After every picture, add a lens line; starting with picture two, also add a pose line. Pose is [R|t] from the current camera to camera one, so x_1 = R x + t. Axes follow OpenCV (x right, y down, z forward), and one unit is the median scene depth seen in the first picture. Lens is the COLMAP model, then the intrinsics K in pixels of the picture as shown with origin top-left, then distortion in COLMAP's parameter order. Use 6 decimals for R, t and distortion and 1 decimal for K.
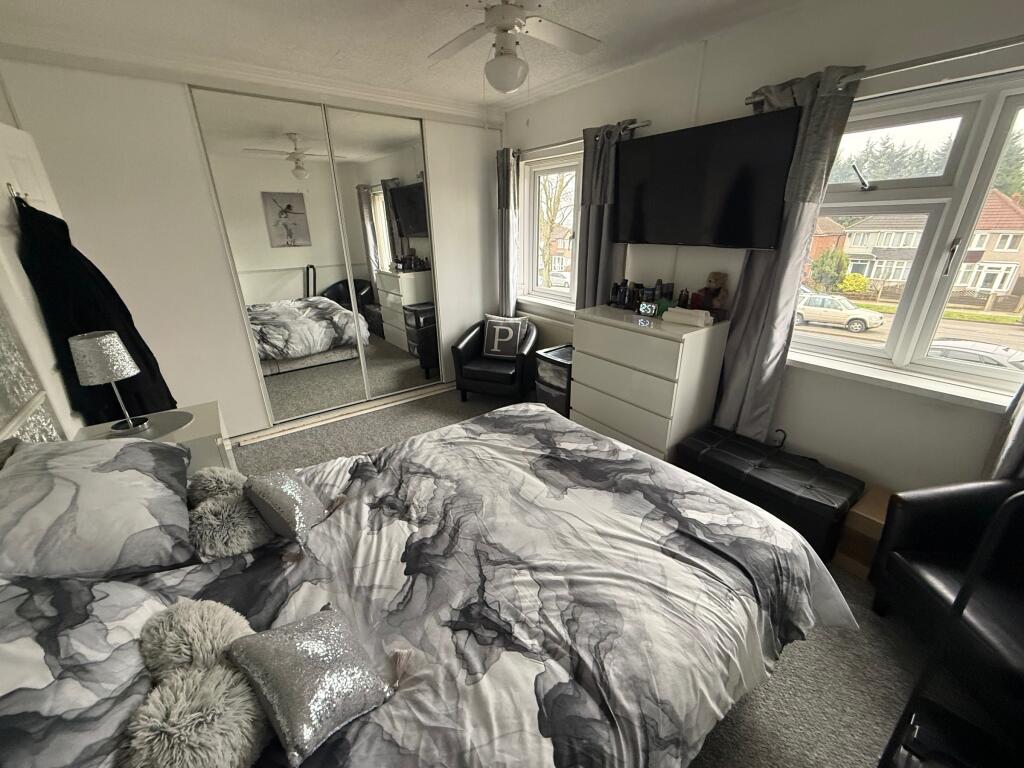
lens RADIAL K [[407.6, 0, 509.8], [0, 407.6, 384.1], [0, 0, 1]] dist [-0.002738, 0.000345]
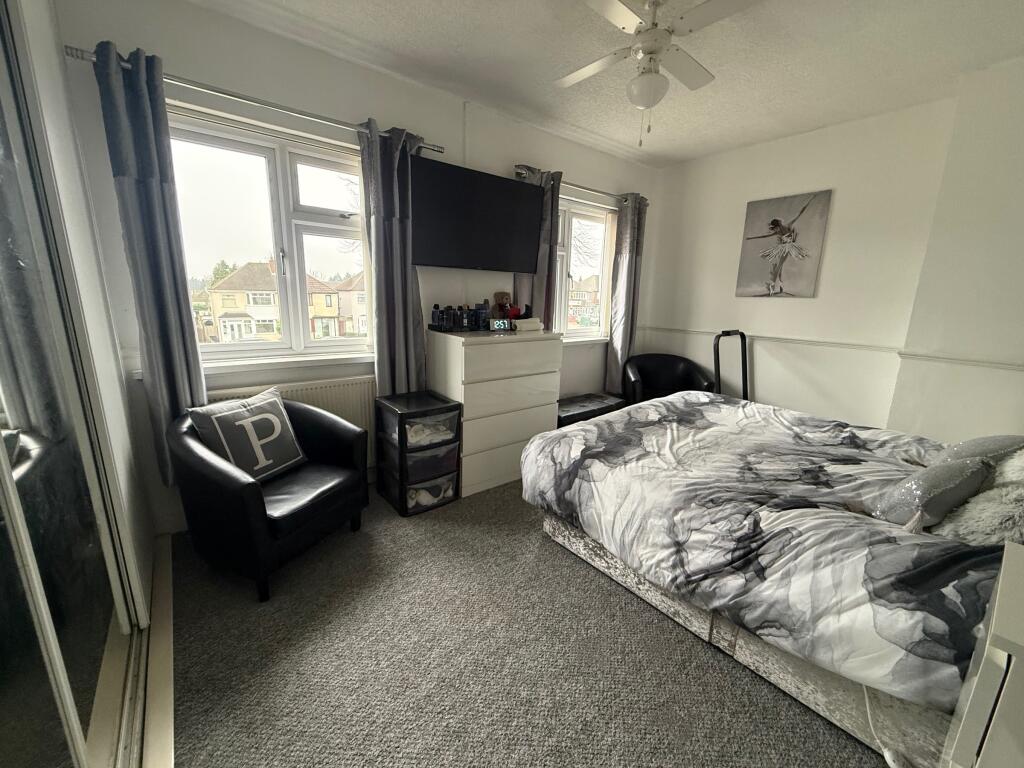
lens RADIAL K [[407.6, 0, 507.0], [0, 407.6, 385.2], [0, 0, 1]] dist [-0.002738, 0.000345]
pose [[-0.035160, -0.209017, 0.977280, -1.134201], [0.346509, 0.914674, 0.208093, -0.382594], [-0.937387, 0.345953, 0.040266, 1.480605]]
